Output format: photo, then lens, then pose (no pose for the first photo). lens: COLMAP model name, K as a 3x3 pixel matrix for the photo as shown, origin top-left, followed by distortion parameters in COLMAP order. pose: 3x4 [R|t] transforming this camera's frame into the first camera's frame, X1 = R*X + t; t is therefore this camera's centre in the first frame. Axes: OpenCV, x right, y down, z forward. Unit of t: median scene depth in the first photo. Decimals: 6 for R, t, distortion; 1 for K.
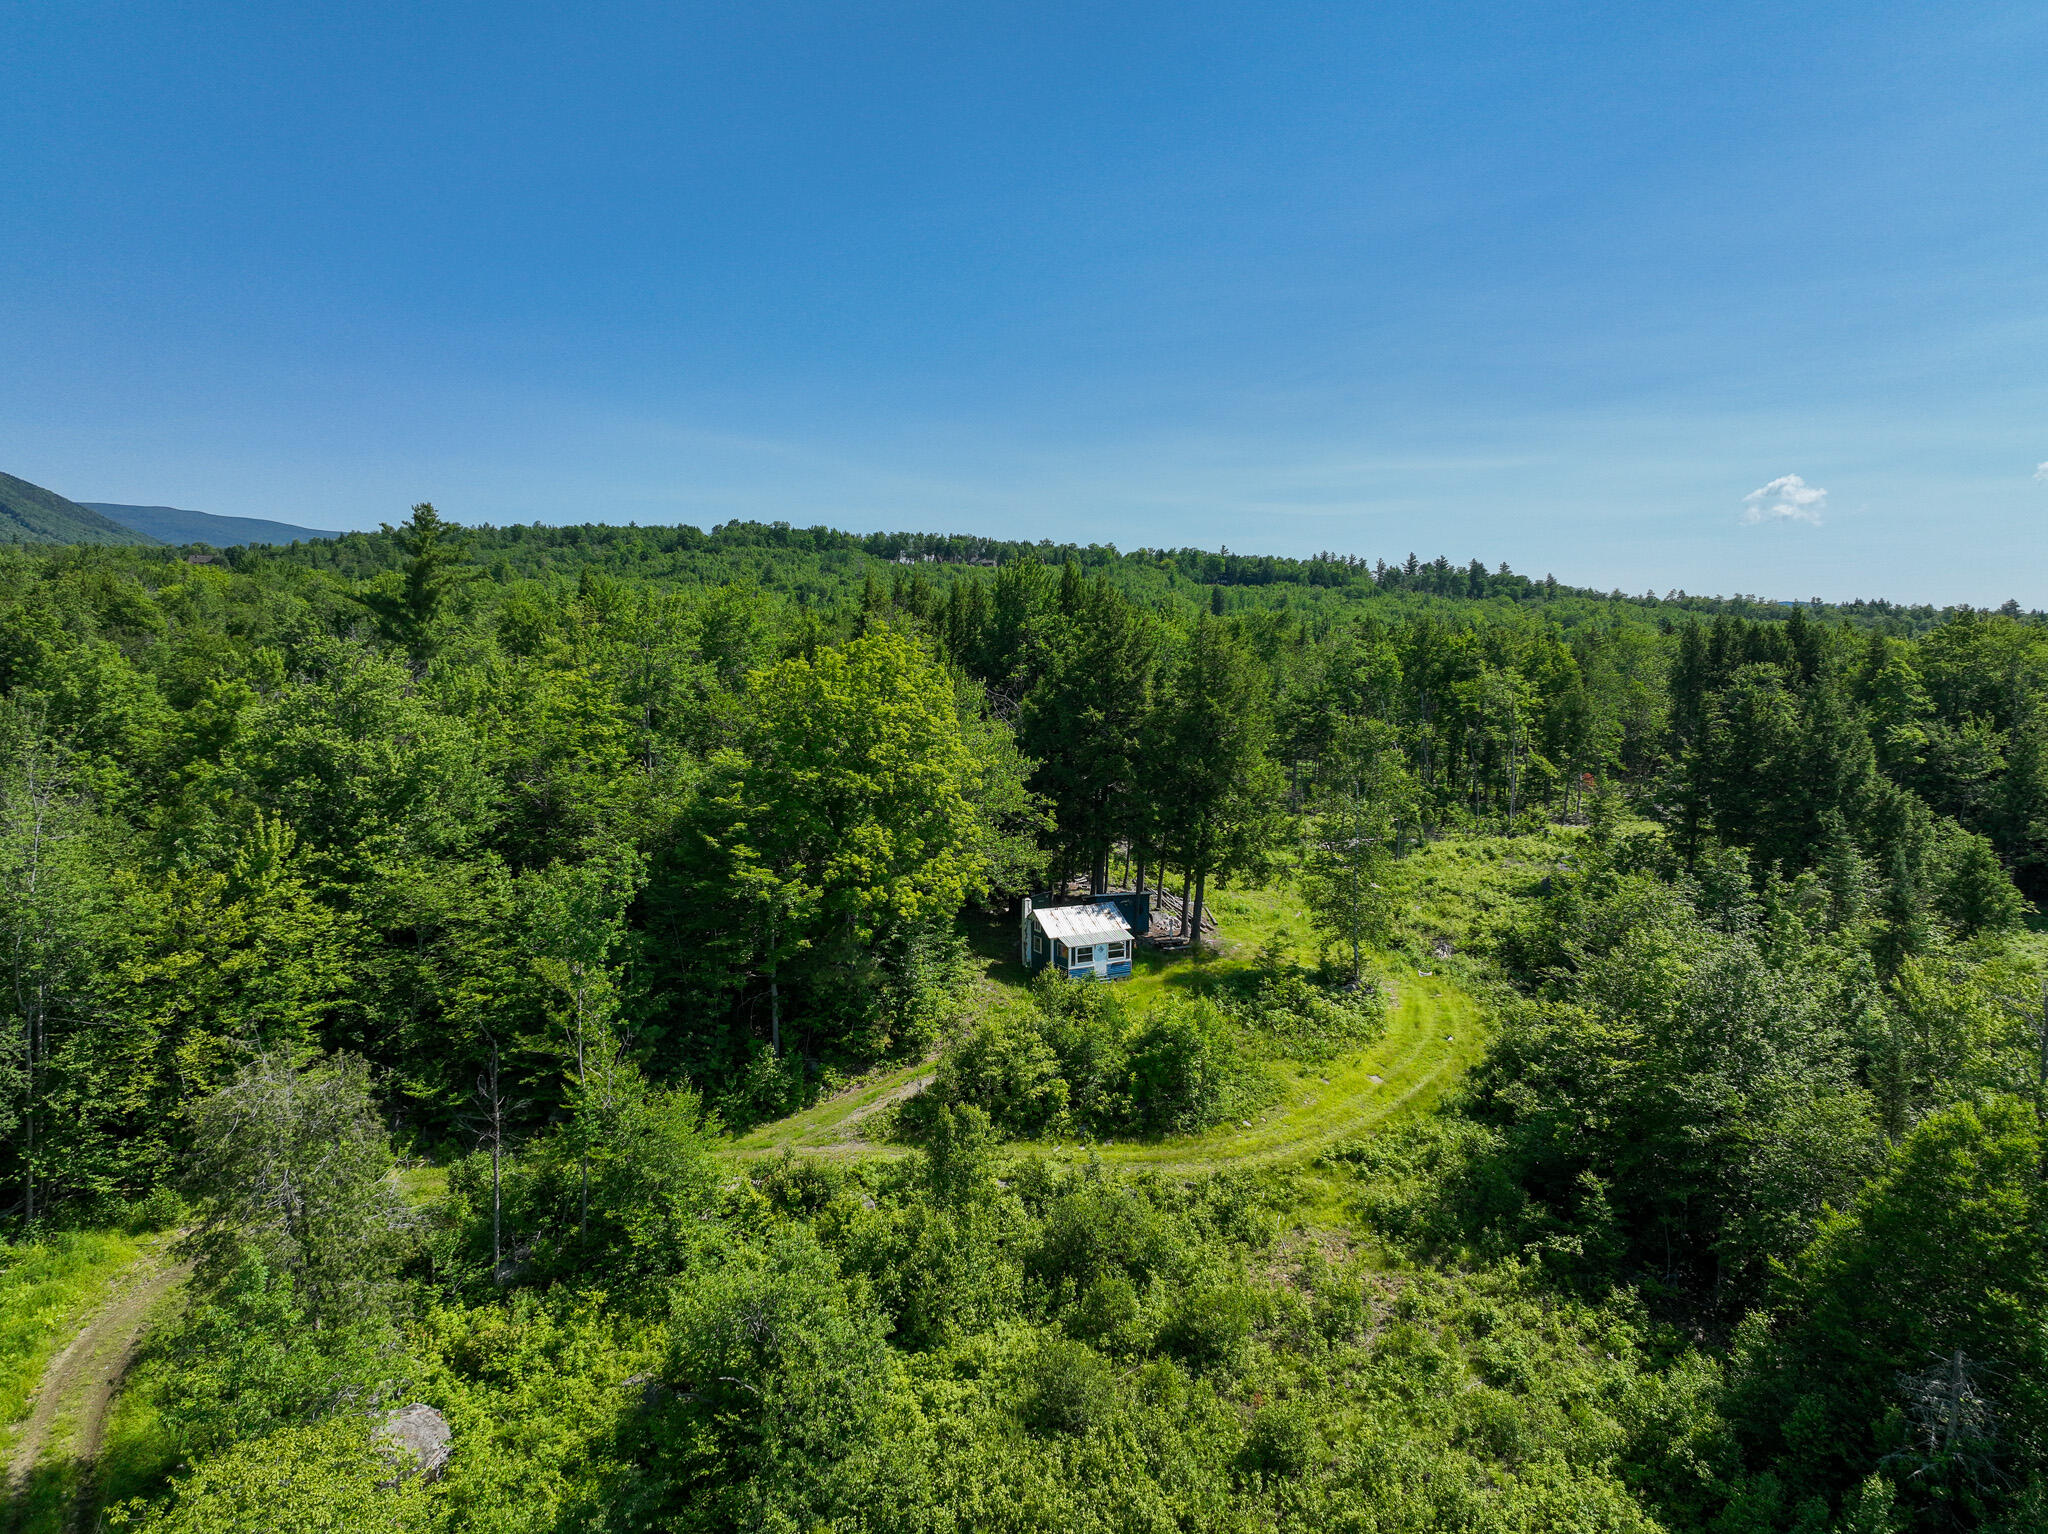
lens RADIAL K [[1413.4, 0, 1032.6], [0, 1413.4, 764.6], [0, 0, 1]] dist [0.004116, 0.002777]
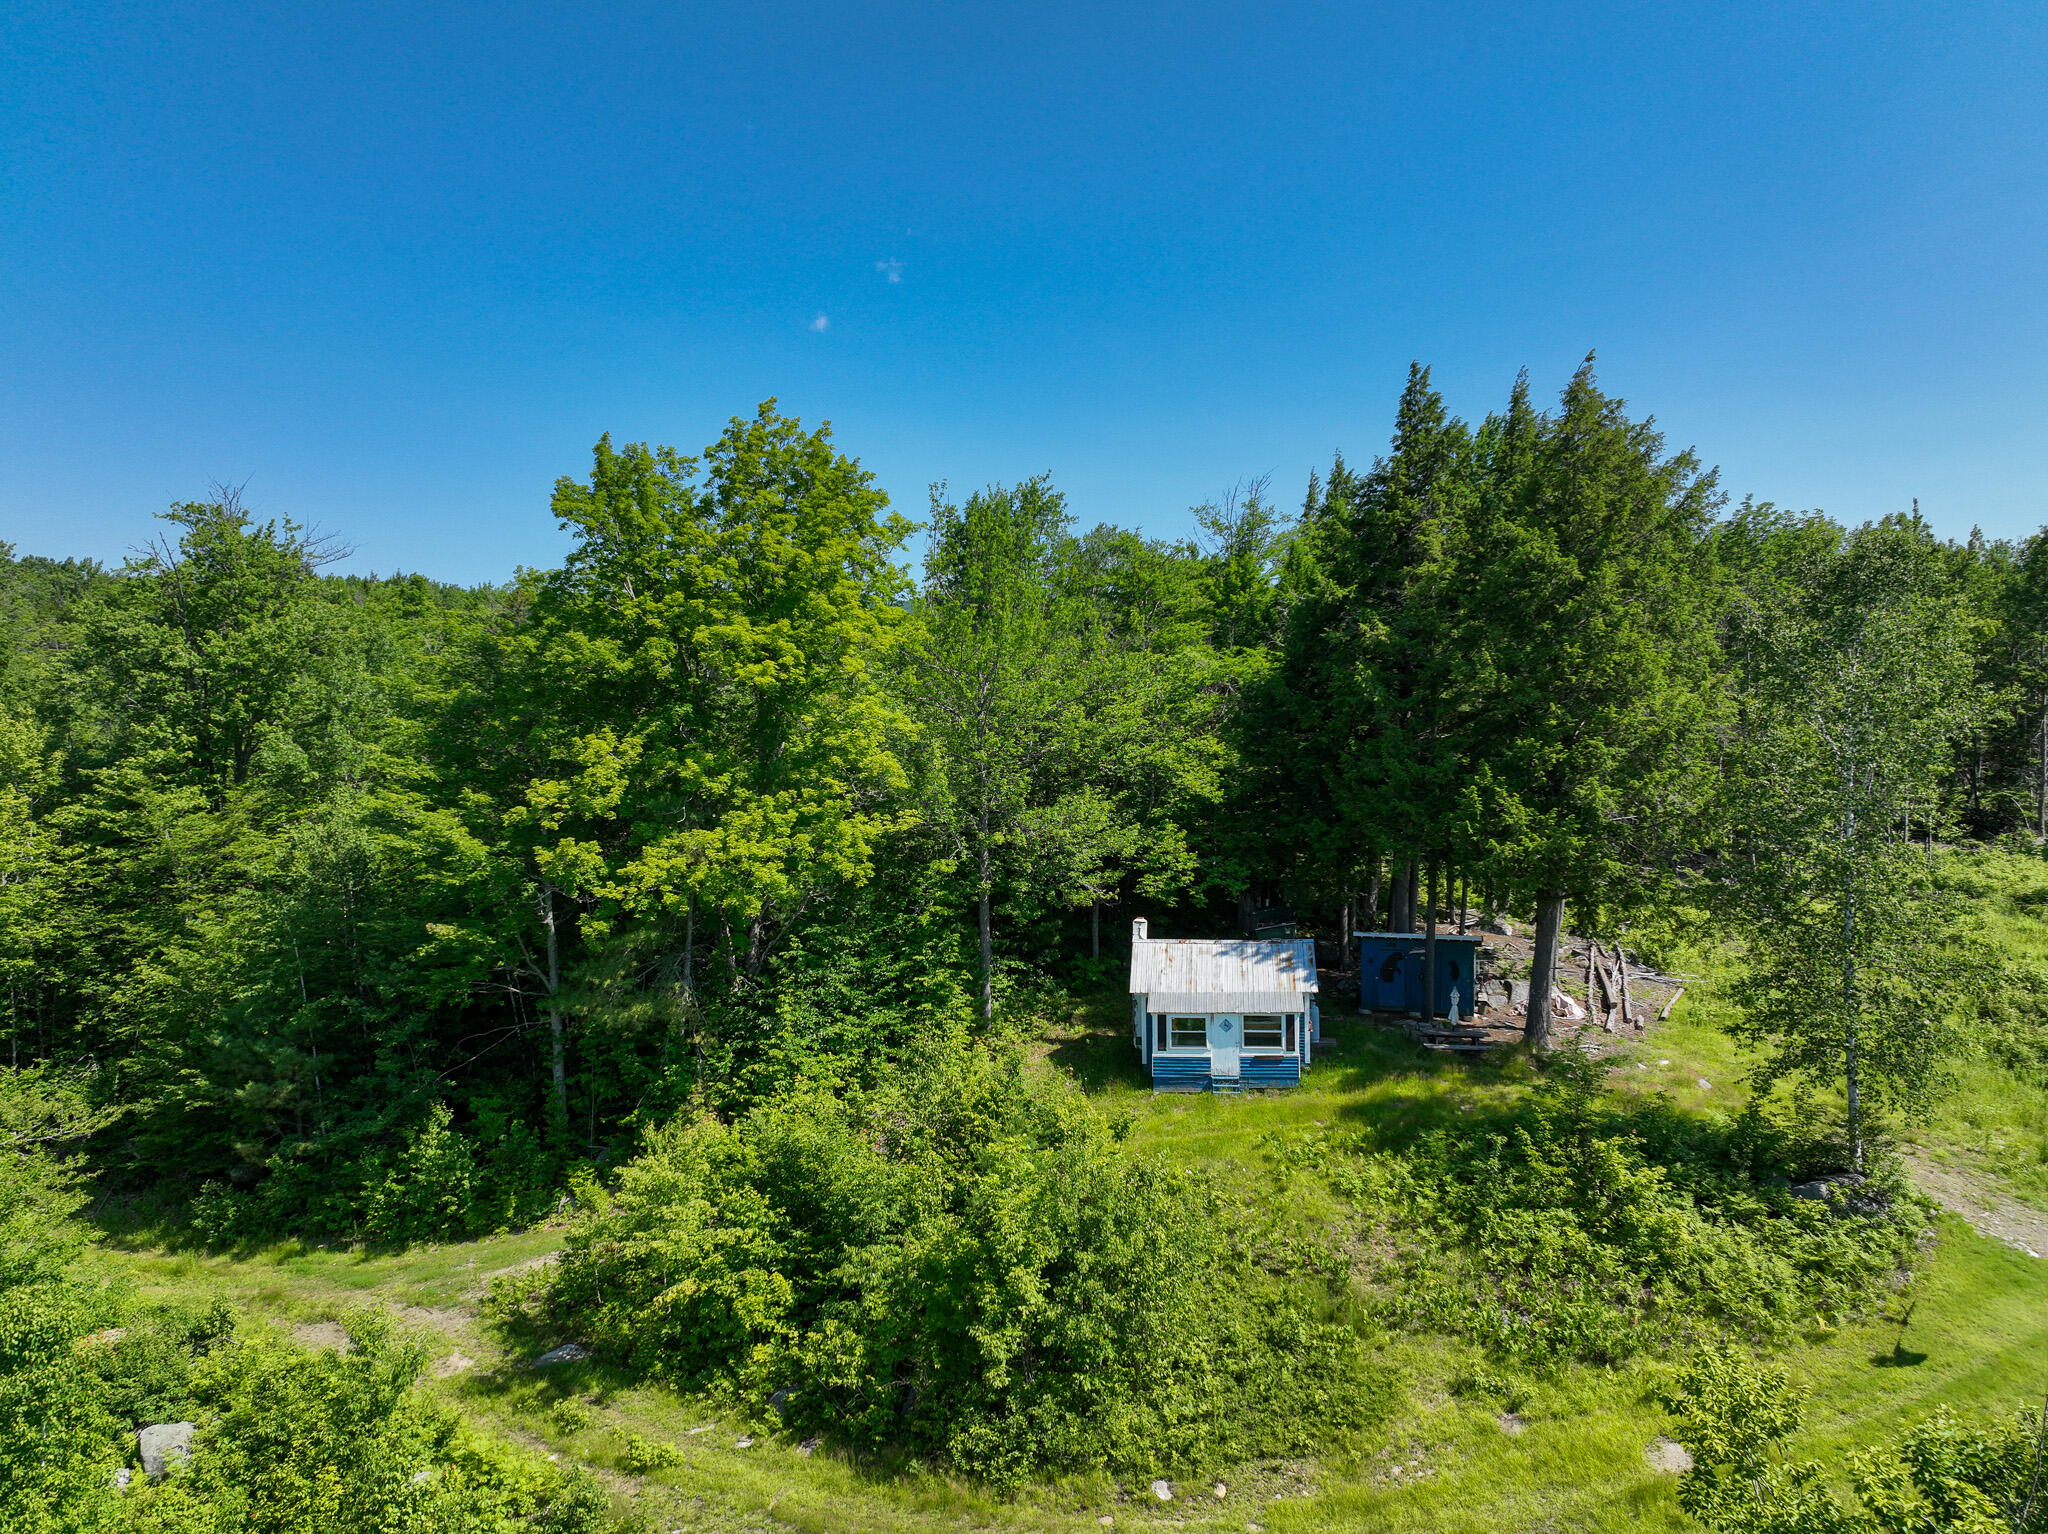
lens RADIAL K [[1413.4, 0, 1029.6], [0, 1413.4, 767.1], [0, 0, 1]] dist [0.004116, 0.002777]
pose [[0.814830, 0.003326, -0.579691, 0.298310], [-0.034027, 0.998534, -0.042100, 0.065737], [0.578701, 0.054030, 0.813748, 0.573773]]
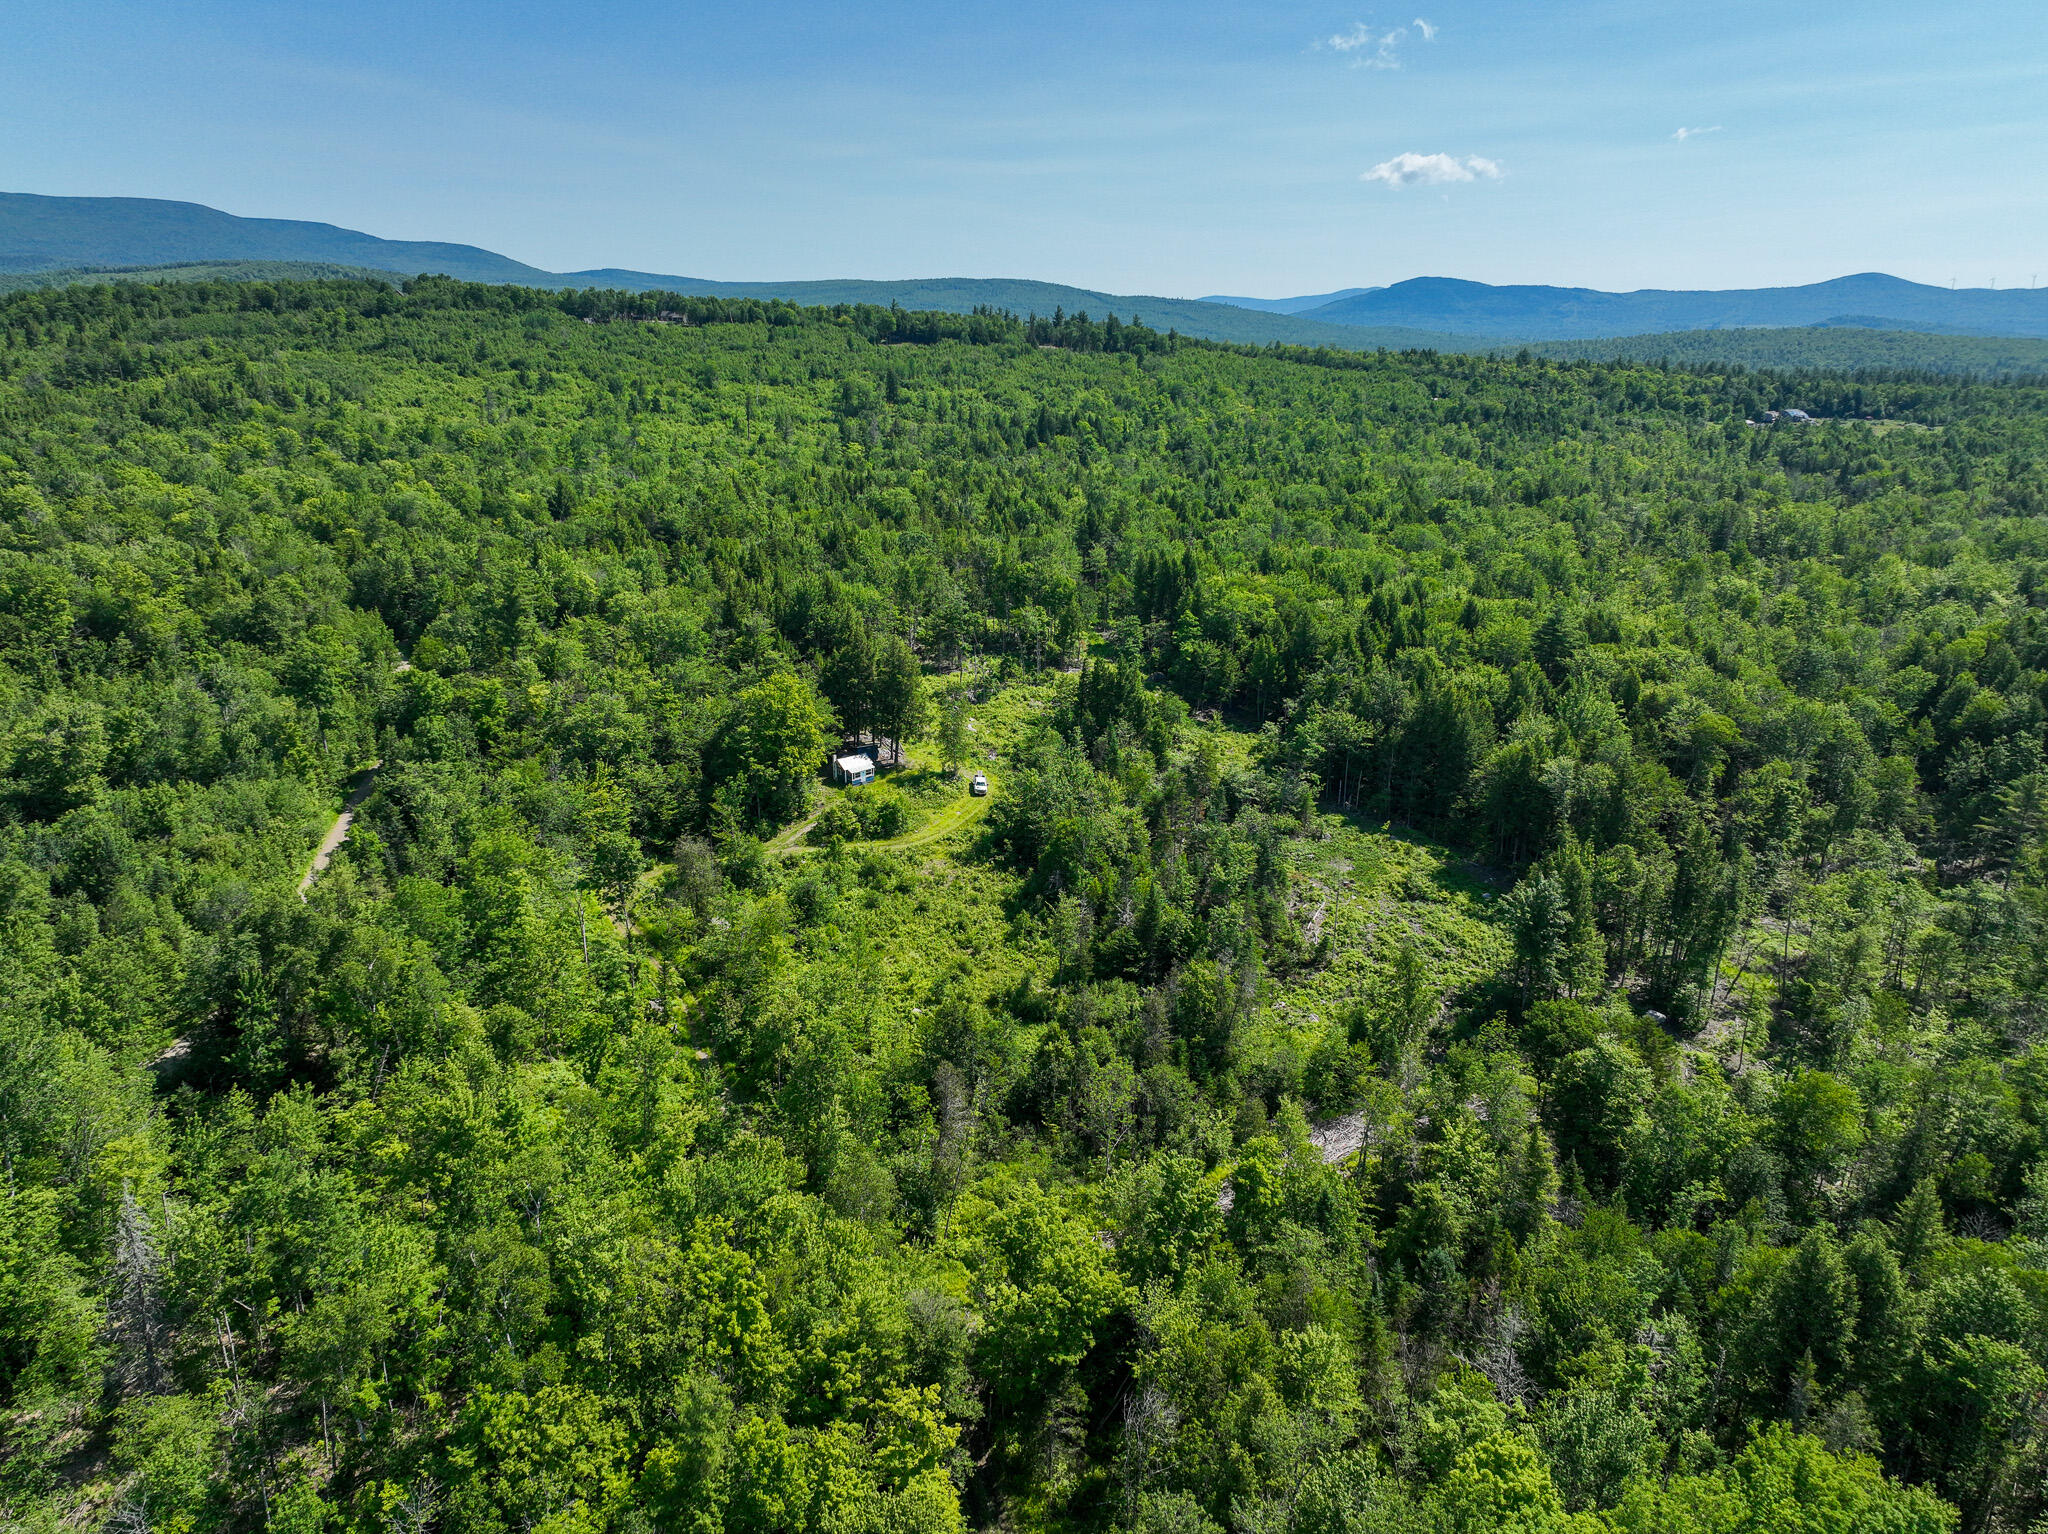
lens RADIAL K [[1413.4, 0, 1025.1], [0, 1413.4, 766.7], [0, 0, 1]] dist [0.004116, 0.002777]
pose [[0.975771, -0.068390, 0.207829, -0.230634], [0.019868, 0.973664, 0.227120, -0.533869], [-0.217888, -0.217489, 0.951432, -1.807992]]
